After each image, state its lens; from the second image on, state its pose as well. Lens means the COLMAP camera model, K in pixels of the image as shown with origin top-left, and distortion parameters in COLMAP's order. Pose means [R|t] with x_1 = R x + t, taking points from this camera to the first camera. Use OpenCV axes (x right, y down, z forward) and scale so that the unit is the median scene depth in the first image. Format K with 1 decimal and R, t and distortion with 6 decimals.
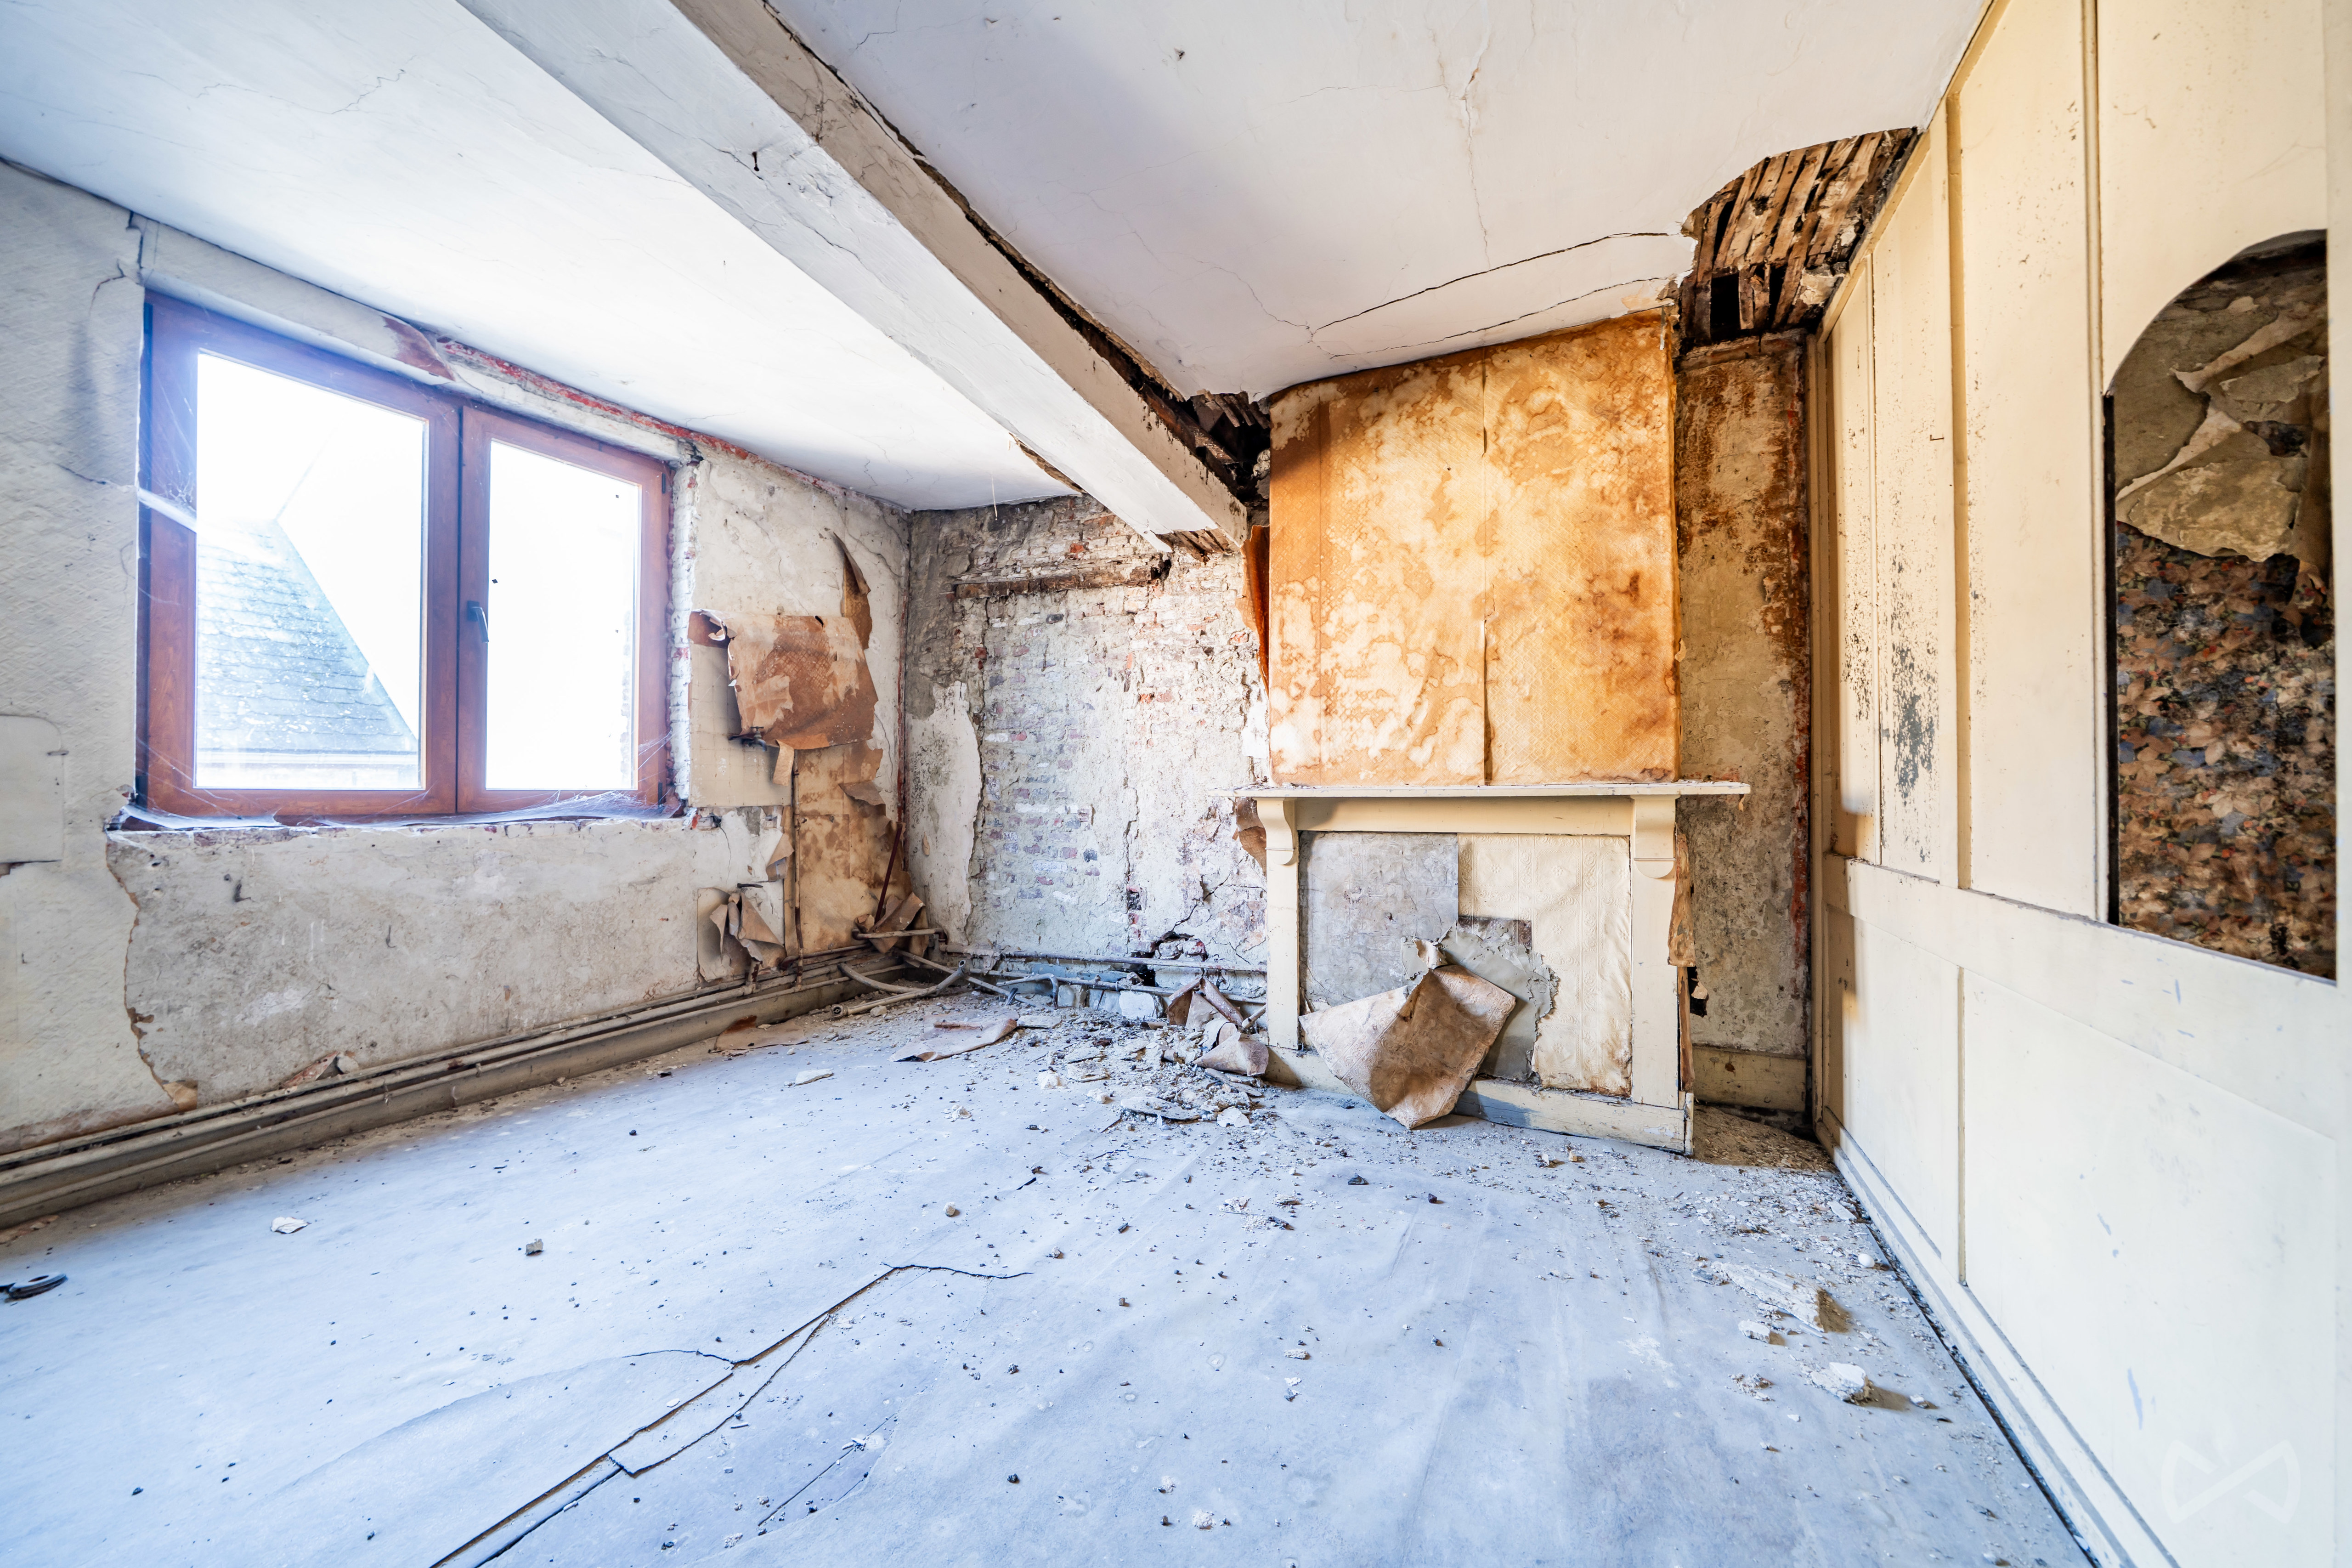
lens RADIAL K [[814.5, 0, 1194.8], [0, 814.5, 795.5], [0, 0, 1]] dist [-0.010430, 0.000588]
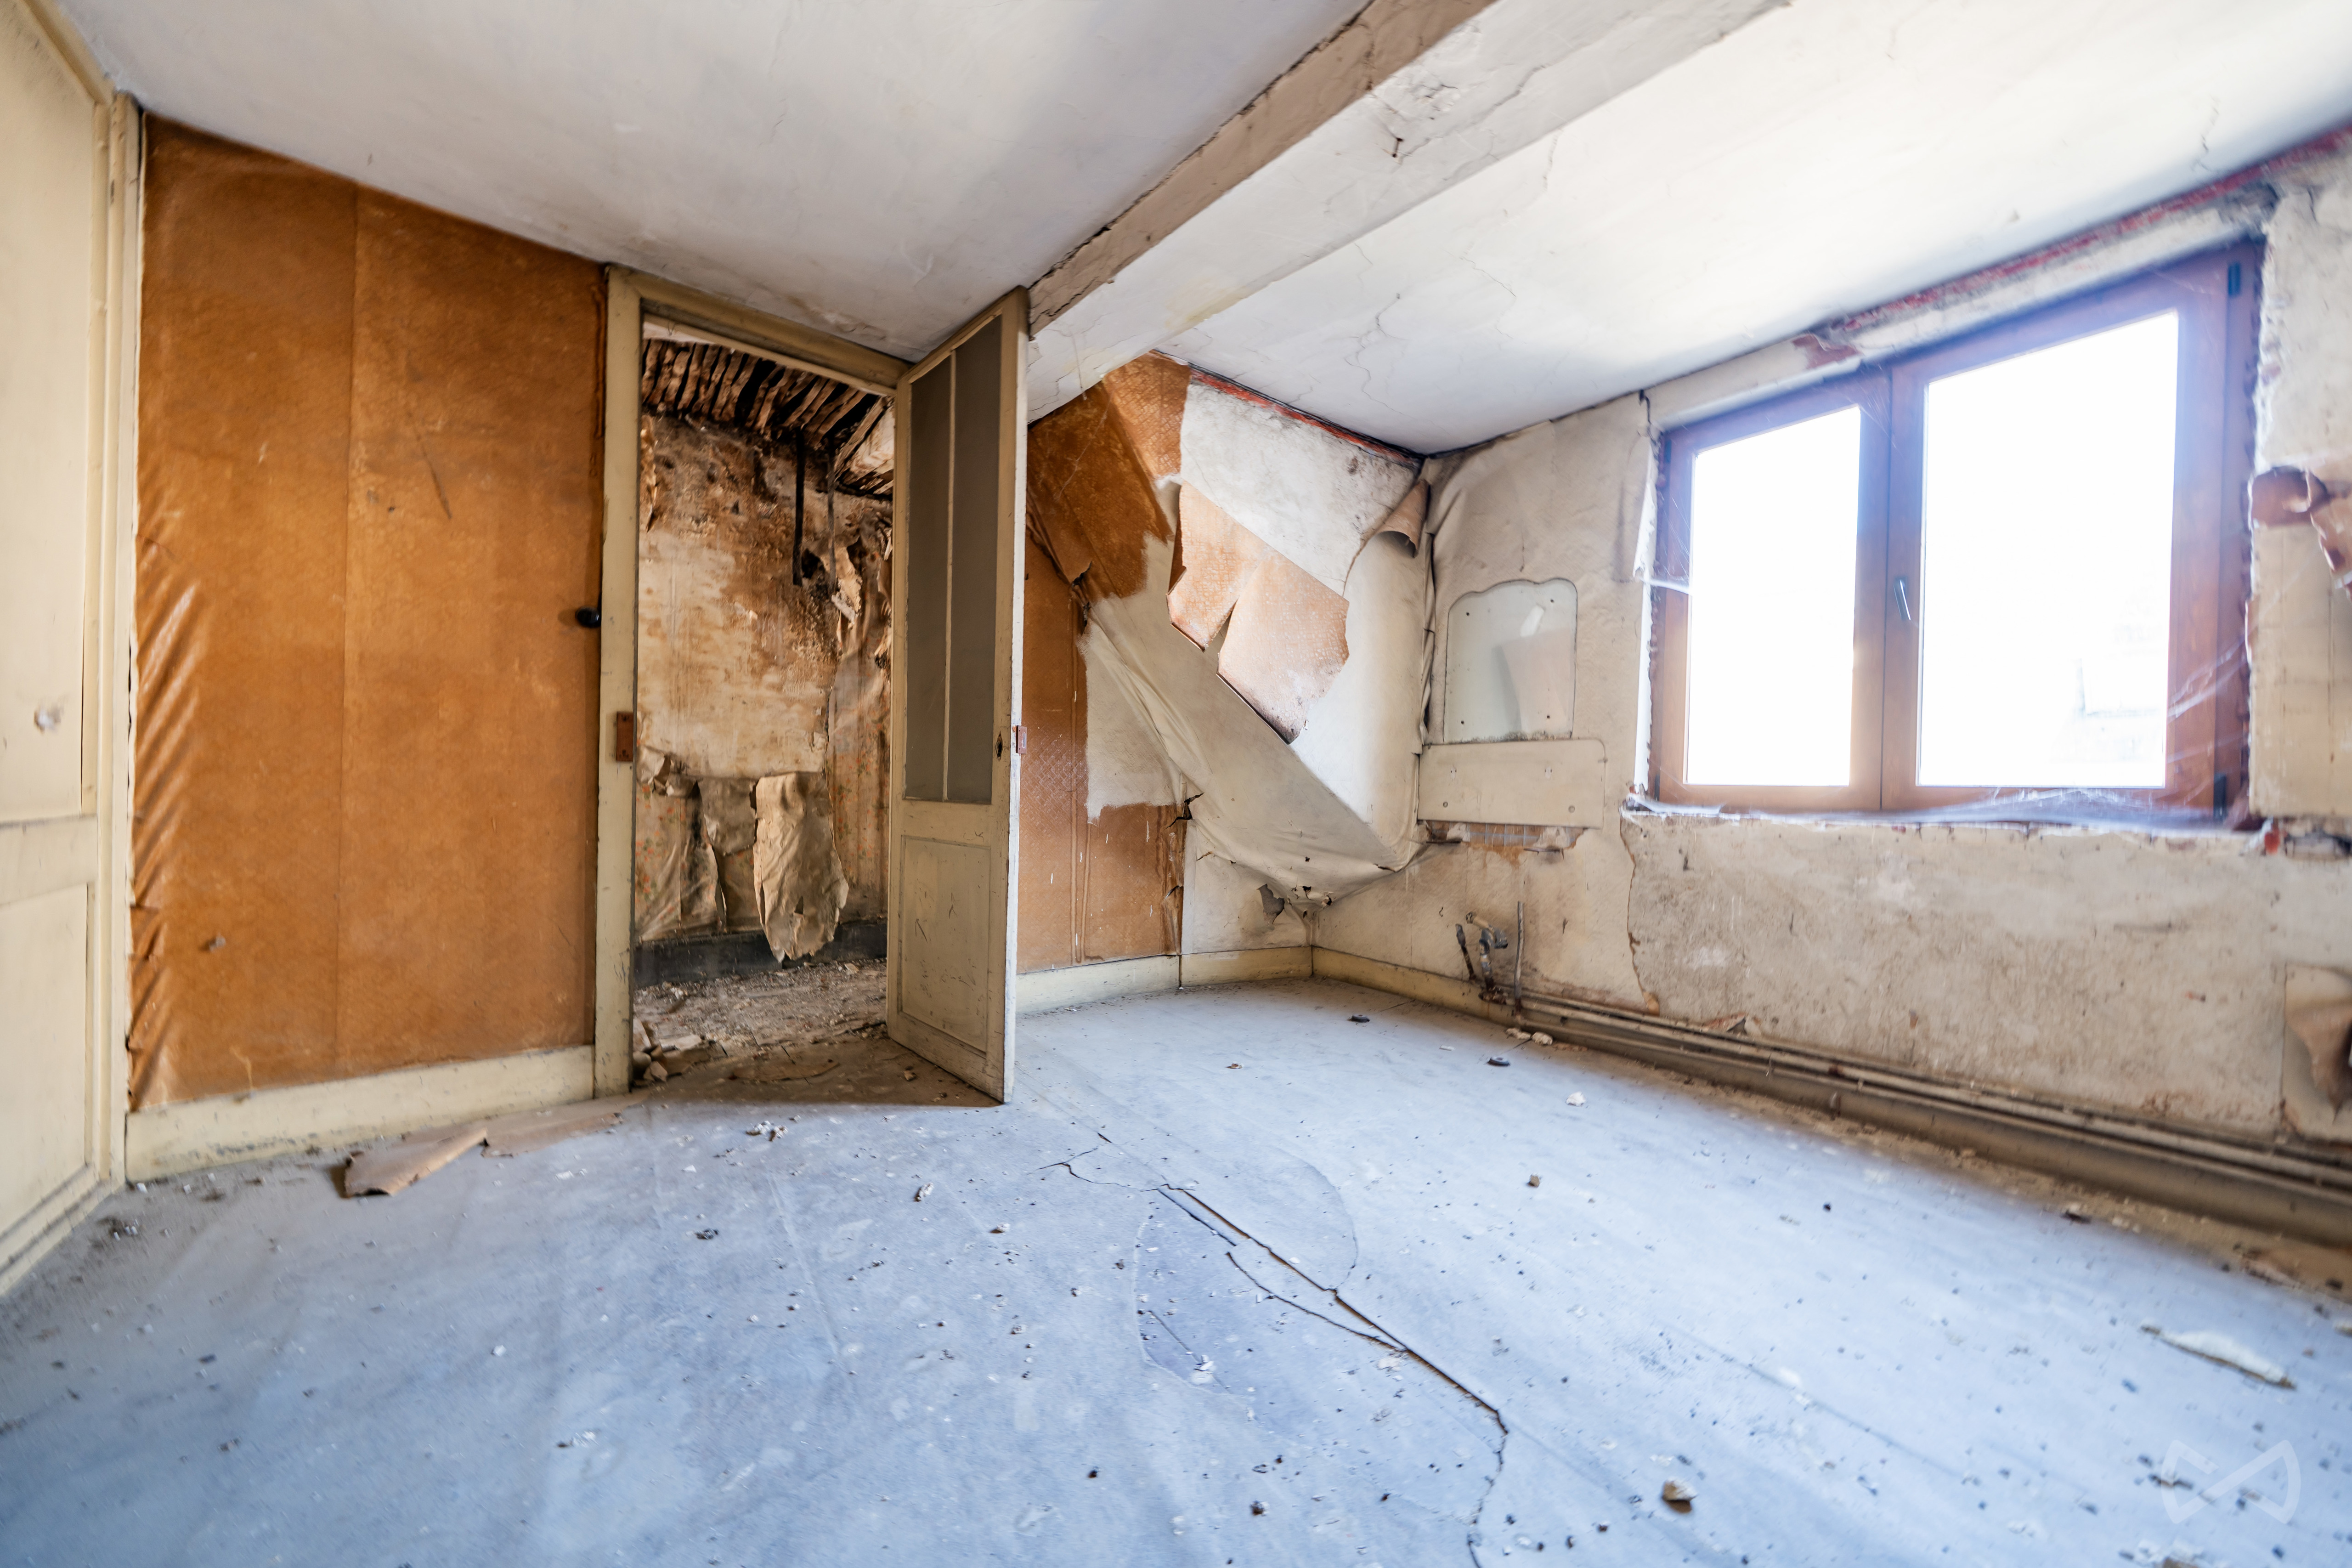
lens RADIAL K [[814.5, 0, 1194.8], [0, 814.5, 795.5], [0, 0, 1]] dist [-0.010430, 0.000588]
pose [[-0.448618, -0.004526, -0.893712, 0.284055], [-0.023494, 0.999701, 0.006730, 0.018354], [0.893415, 0.024016, -0.448590, 0.741626]]
